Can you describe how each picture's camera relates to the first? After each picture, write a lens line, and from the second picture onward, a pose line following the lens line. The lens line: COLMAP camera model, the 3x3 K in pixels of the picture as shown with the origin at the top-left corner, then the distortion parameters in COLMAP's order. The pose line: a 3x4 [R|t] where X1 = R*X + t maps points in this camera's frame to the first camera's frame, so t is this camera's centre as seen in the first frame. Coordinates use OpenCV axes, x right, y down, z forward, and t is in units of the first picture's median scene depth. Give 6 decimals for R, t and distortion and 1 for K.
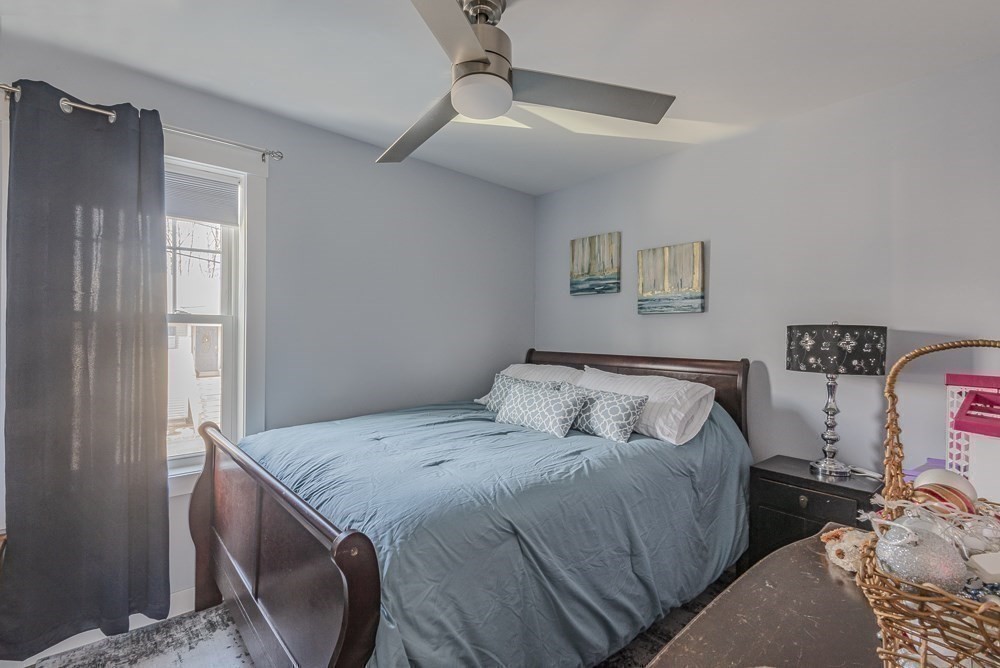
lens RADIAL K [[456.9, 0, 500.0], [0, 456.9, 334.0], [0, 0, 1]] dist [0.000281, -0.000074]
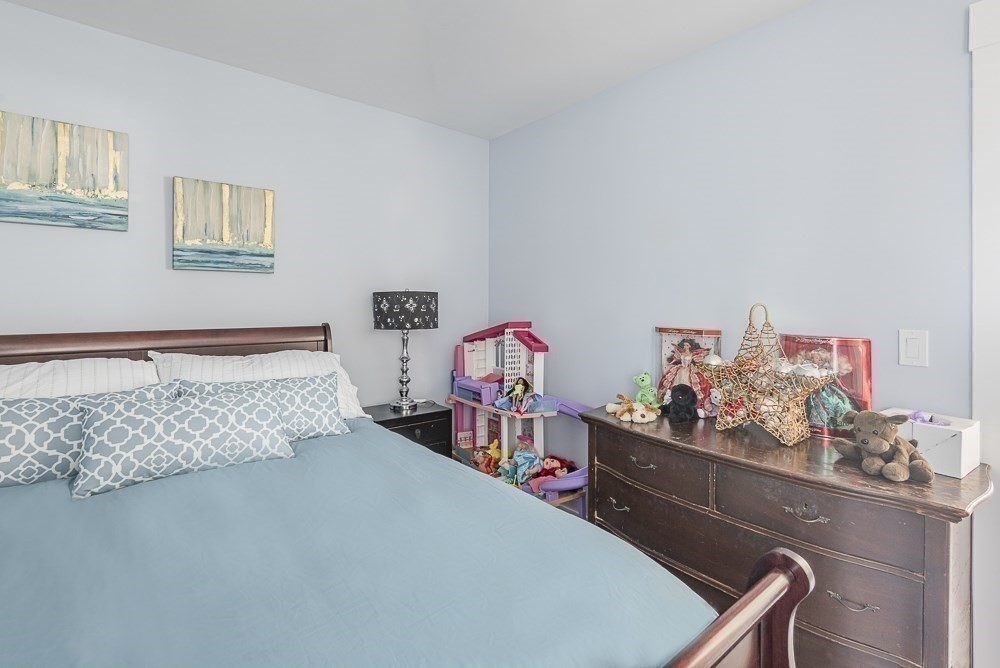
lens RADIAL K [[462.4, 0, 500.6], [0, 462.4, 299.2], [0, 0, 1]] dist [0.001102, 0.000153]
pose [[0.022732, -0.007117, 0.999716, -0.535433], [-0.006015, 0.999956, 0.007256, -0.008325], [-0.999723, -0.006178, 0.022688, 0.690156]]
